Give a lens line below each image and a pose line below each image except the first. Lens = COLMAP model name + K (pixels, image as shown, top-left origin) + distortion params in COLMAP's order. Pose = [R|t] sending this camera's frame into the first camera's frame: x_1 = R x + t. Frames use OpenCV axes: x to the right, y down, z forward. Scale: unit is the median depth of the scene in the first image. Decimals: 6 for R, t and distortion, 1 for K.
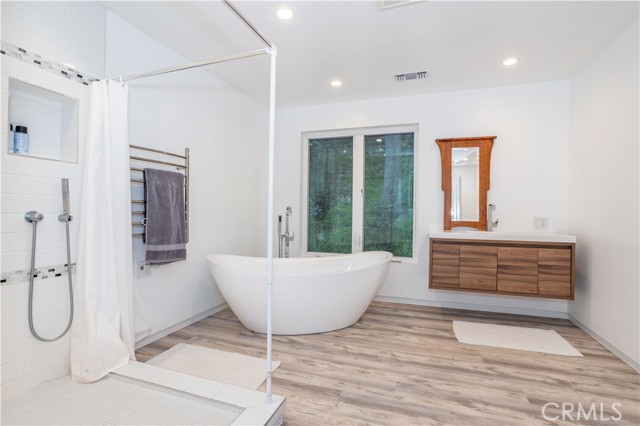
lens RADIAL K [[313.2, 0, 313.3], [0, 313.2, 212.4], [0, 0, 1]] dist [-0.051370, 0.027449]
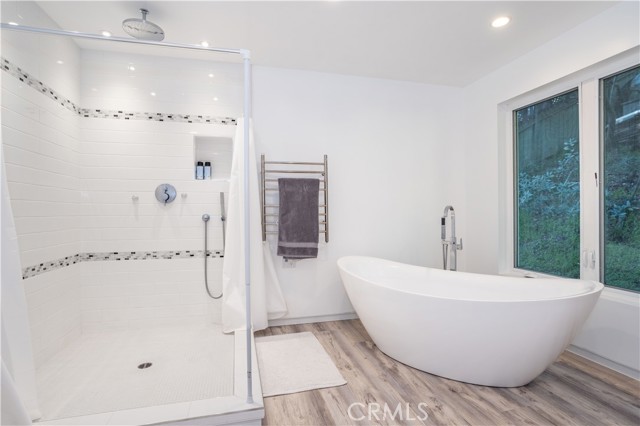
lens RADIAL K [[313.2, 0, 314.9], [0, 313.2, 212.0], [0, 0, 1]] dist [-0.051370, 0.027449]
pose [[0.564398, -0.013184, -0.825398, 0.489183], [0.007156, 0.999913, -0.011078, 0.004238], [0.825472, 0.000346, 0.564443, 0.363512]]
